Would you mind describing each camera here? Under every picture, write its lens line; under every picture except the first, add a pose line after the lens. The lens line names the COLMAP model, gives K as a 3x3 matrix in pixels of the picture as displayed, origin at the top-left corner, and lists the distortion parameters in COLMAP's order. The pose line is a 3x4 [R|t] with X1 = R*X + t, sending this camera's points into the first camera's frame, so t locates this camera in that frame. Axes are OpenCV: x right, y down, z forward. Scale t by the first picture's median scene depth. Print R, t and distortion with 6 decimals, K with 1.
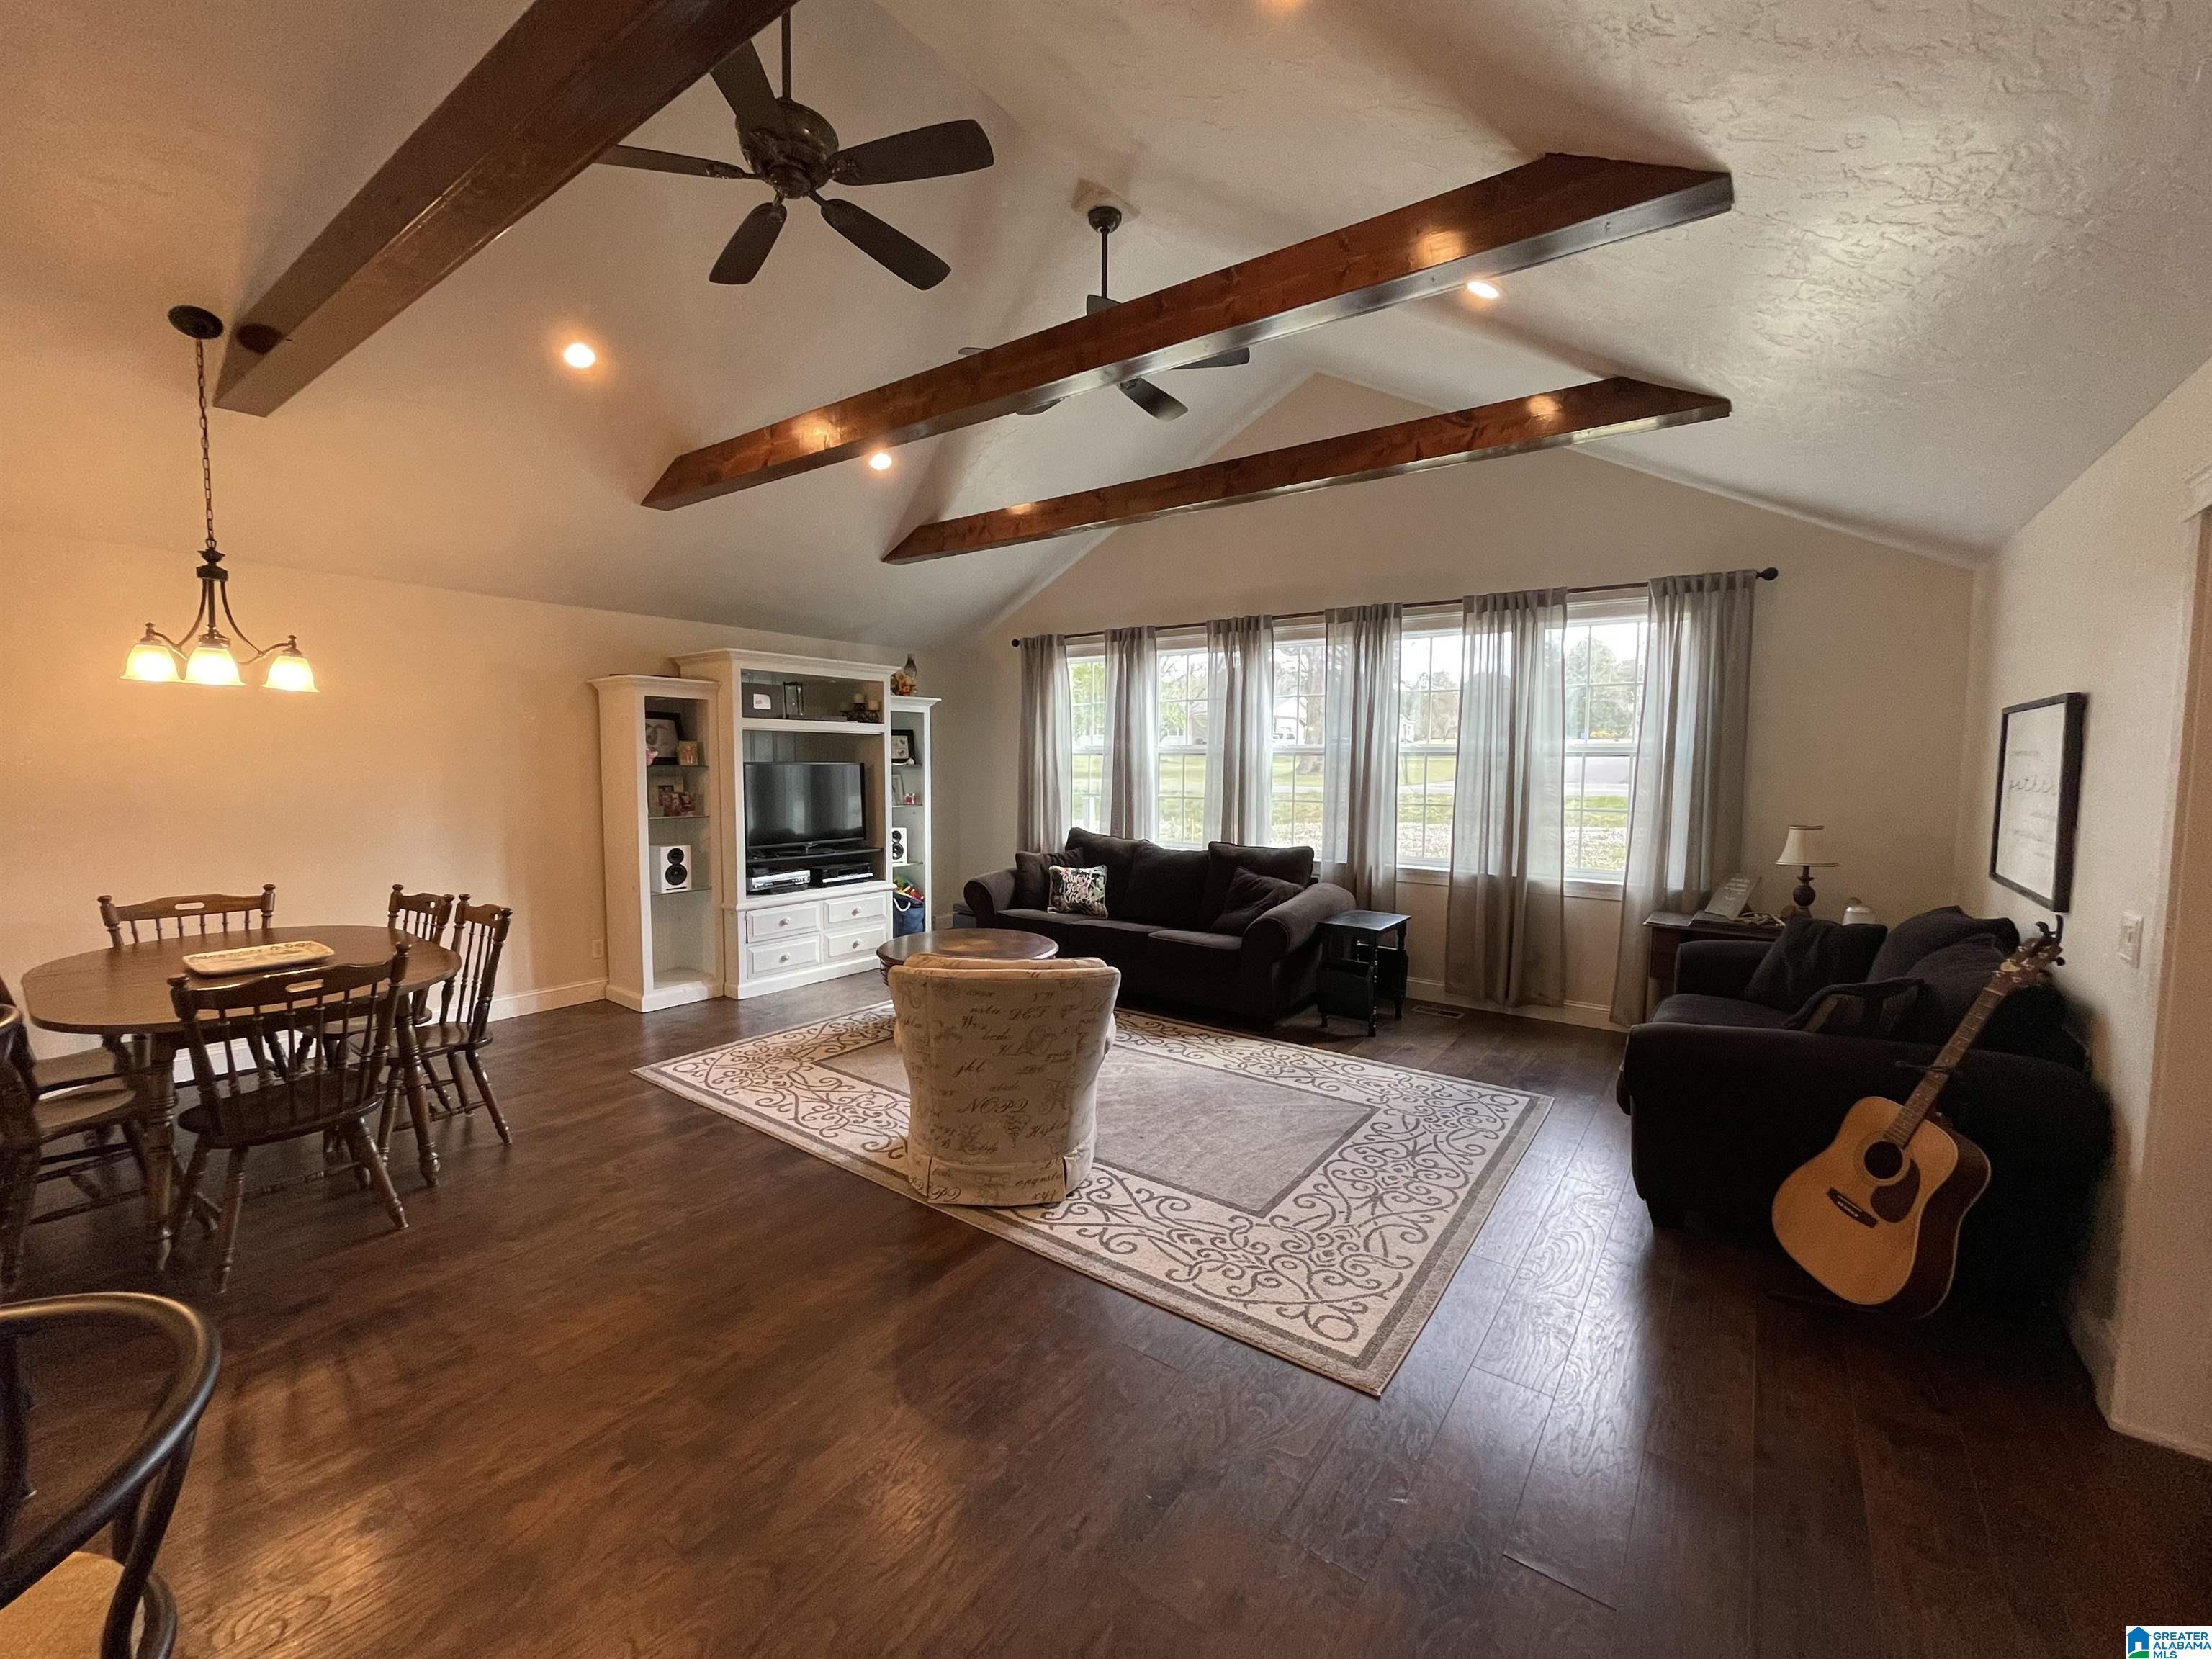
lens RADIAL K [[890.4, 0, 1105.0], [0, 890.4, 825.9], [0, 0, 1]] dist [-0.006404, 0.000263]
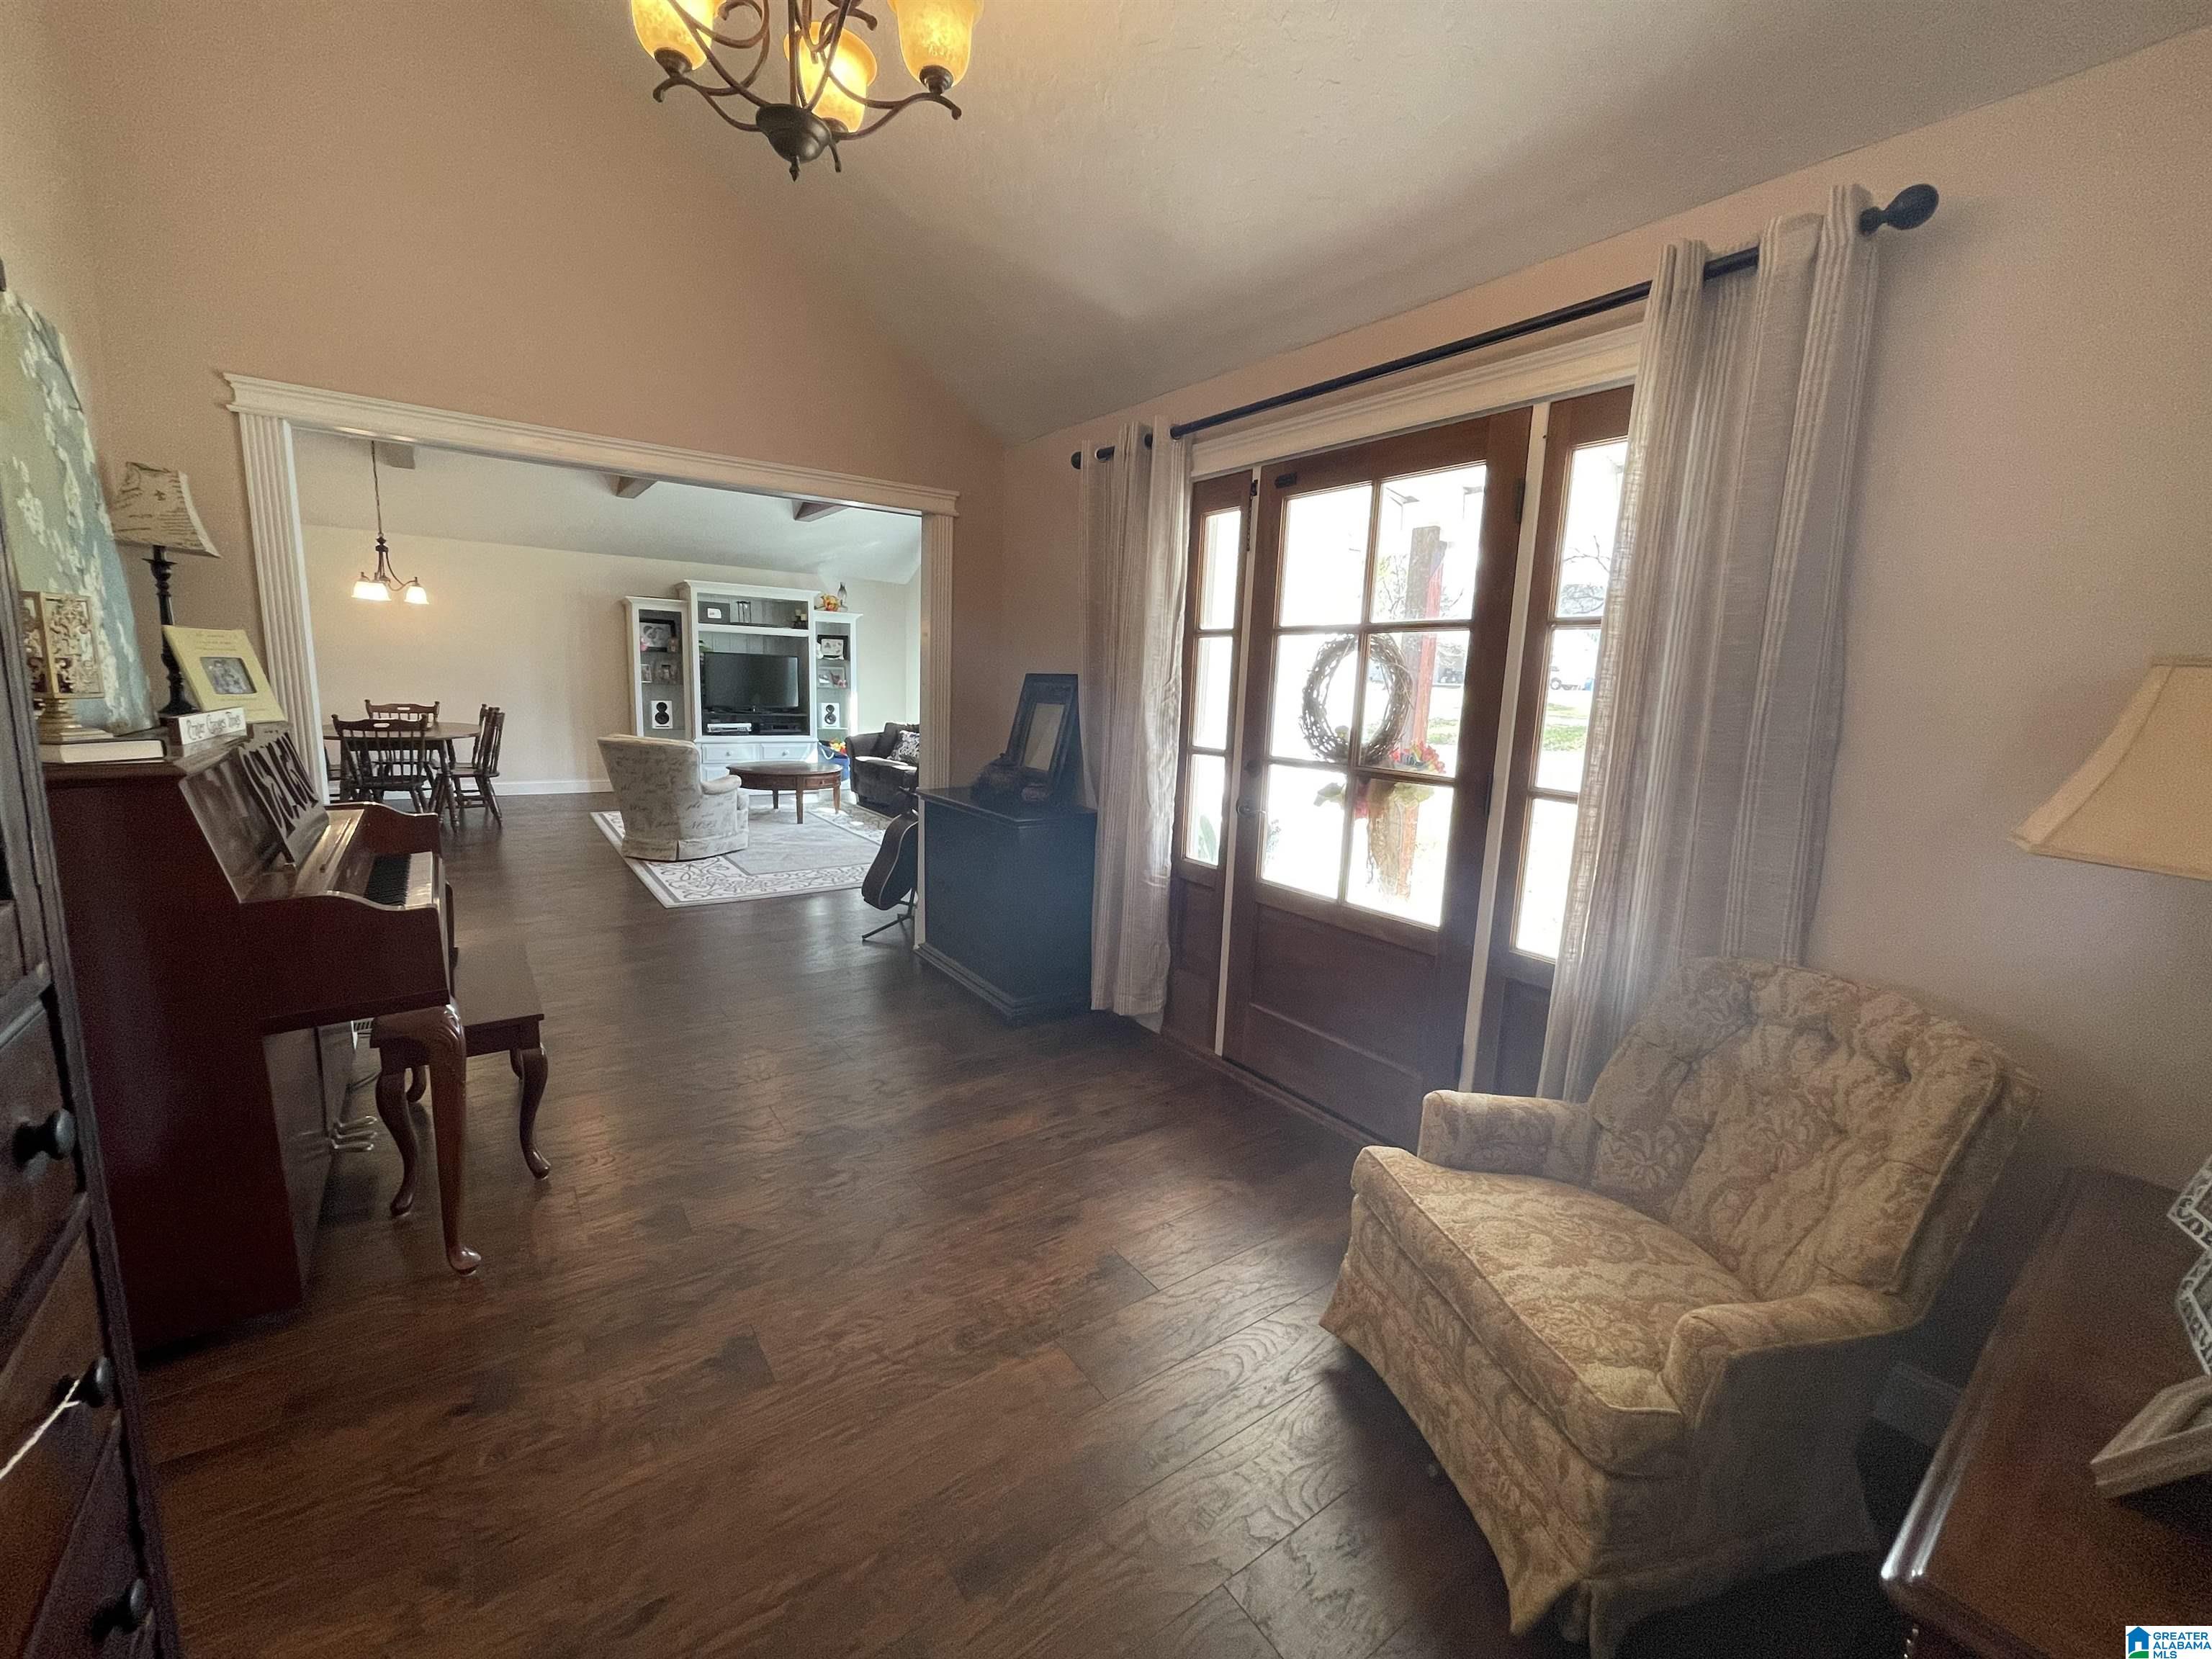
lens RADIAL K [[897.6, 0, 1097.1], [0, 897.6, 822.6], [0, 0, 1]] dist [-0.001630, -0.000124]
pose [[0.944701, 0.081190, -0.317724, 0.934112], [-0.056486, 0.994673, 0.086223, 0.065074], [0.323032, -0.063508, 0.944255, -0.375727]]
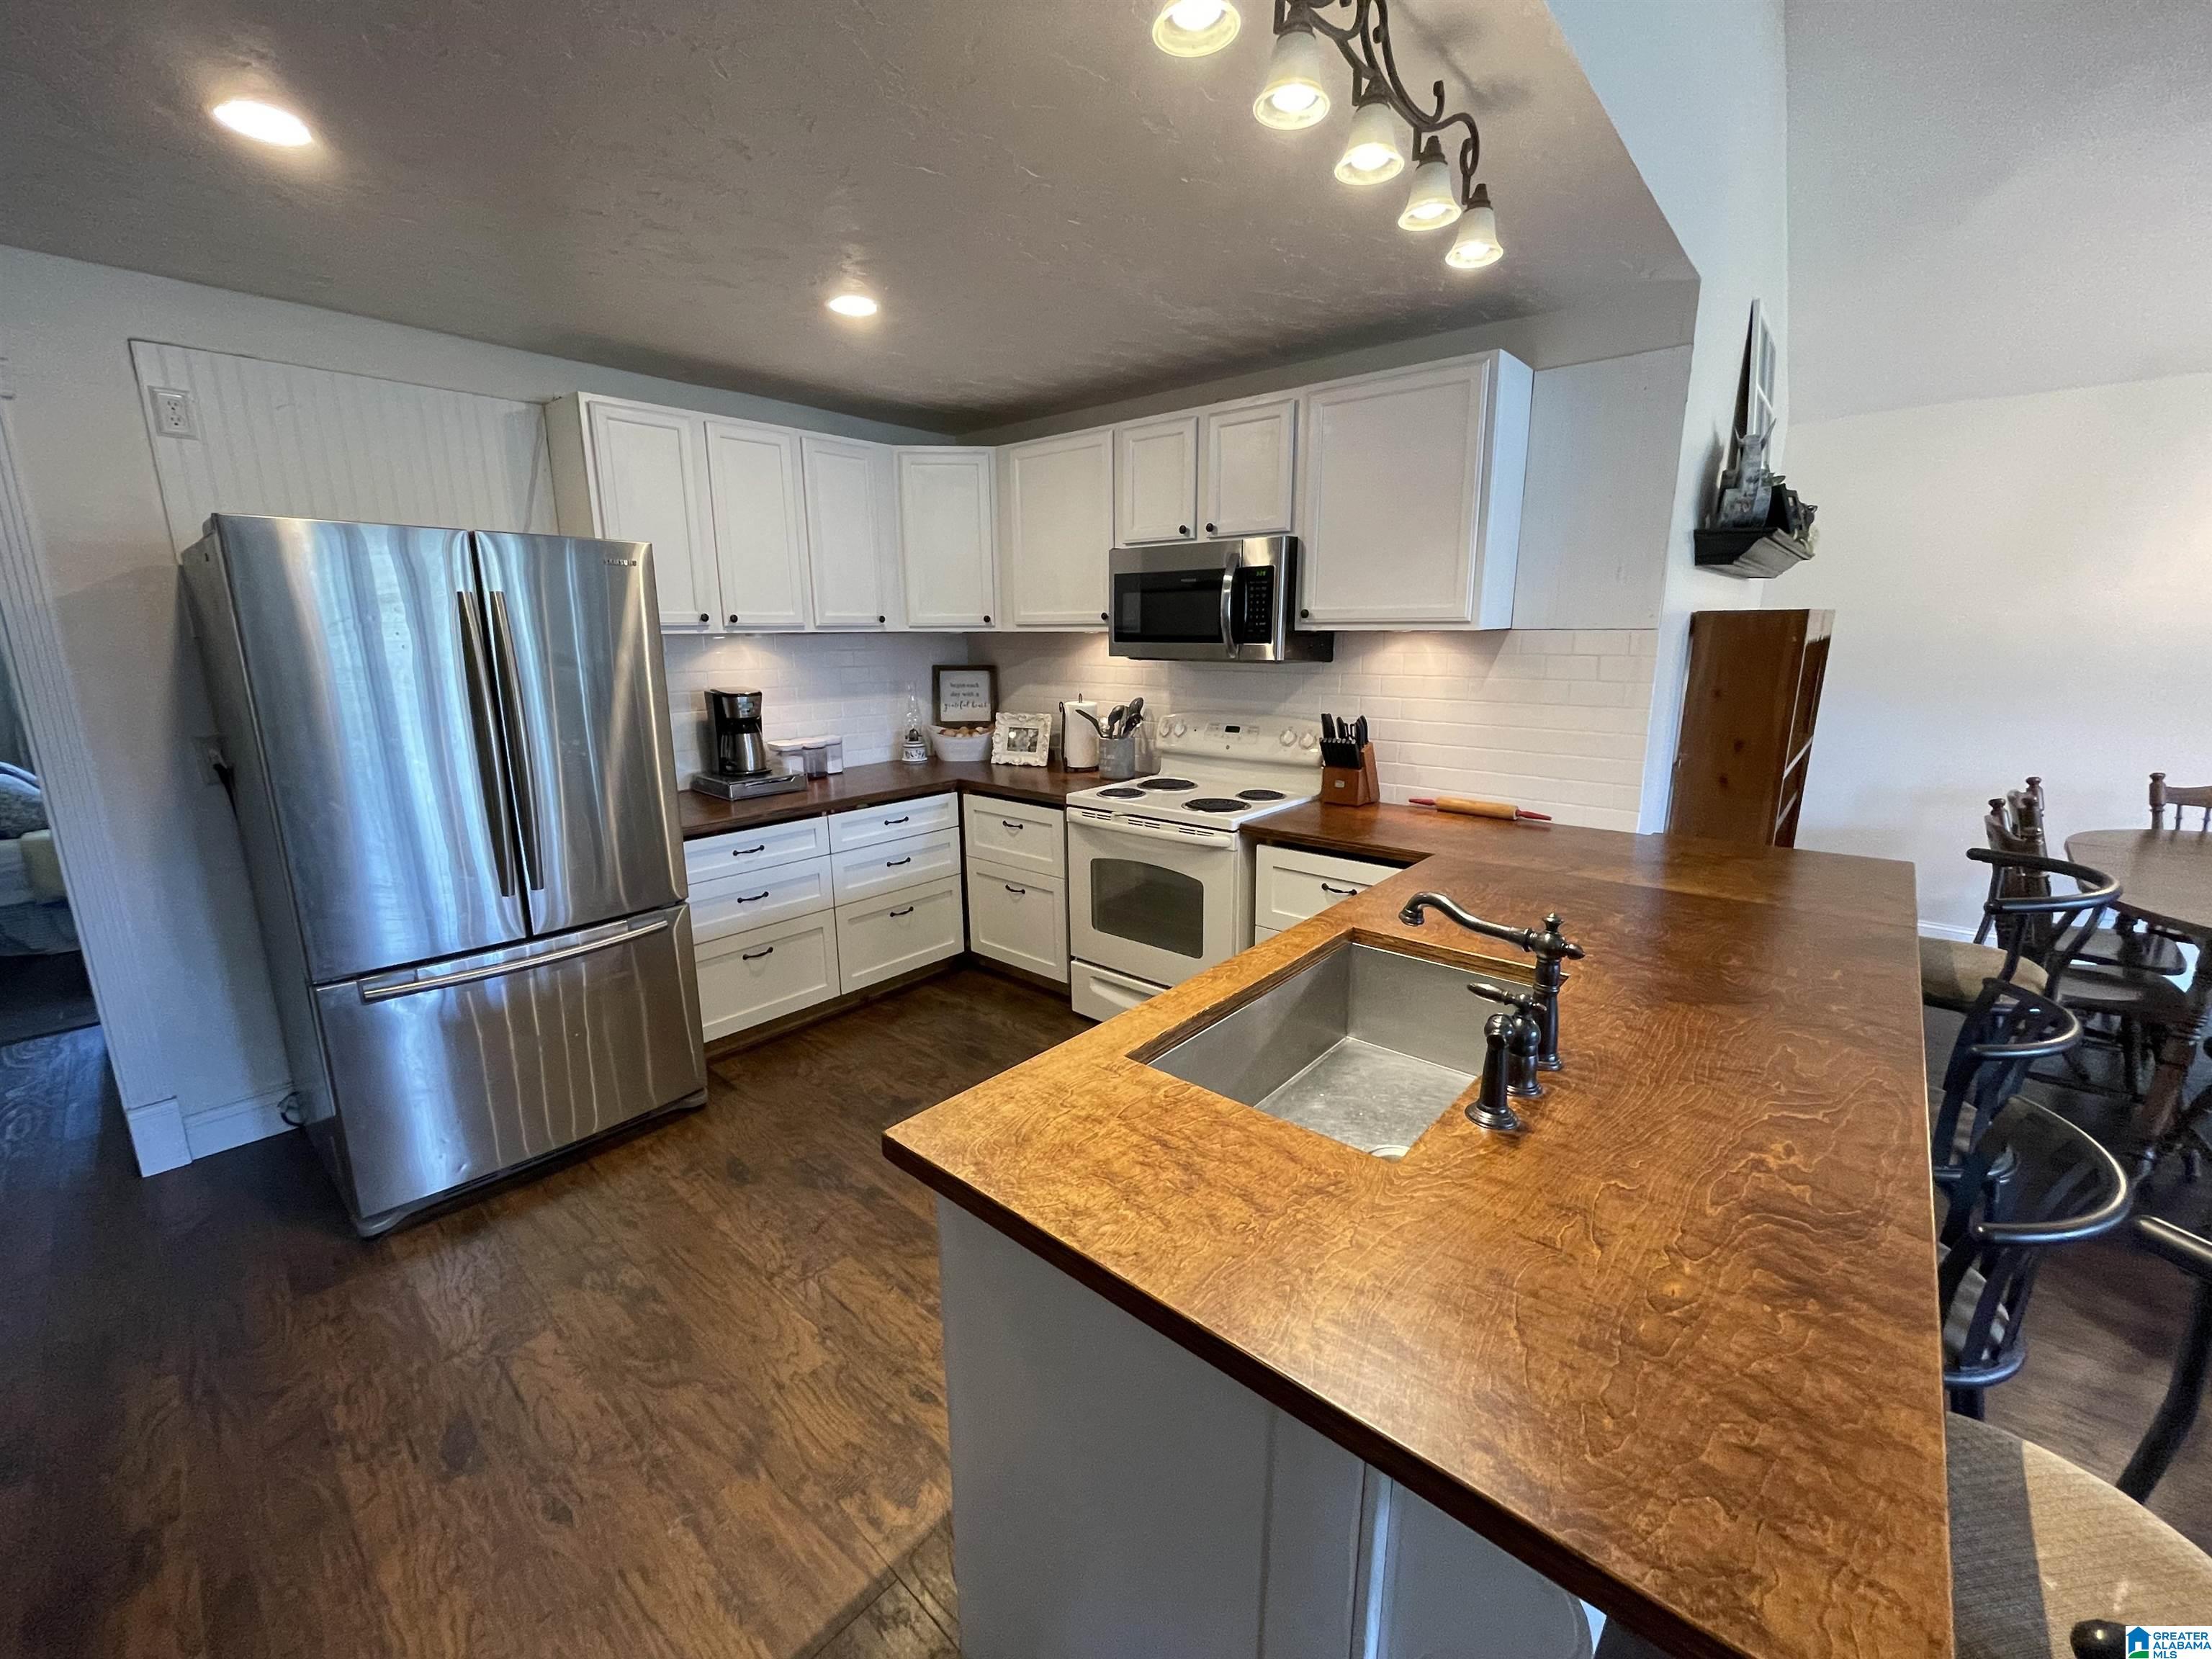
lens RADIAL K [[898.5, 0, 1105.7], [0, 898.5, 825.3], [0, 0, 1]] dist [-0.002055, 0.000054]
pose [[-0.099149, 0.206207, -0.973472, -0.074212], [-0.071422, 0.974295, 0.213656, 0.008108], [0.992506, 0.090711, -0.081873, -0.006781]]
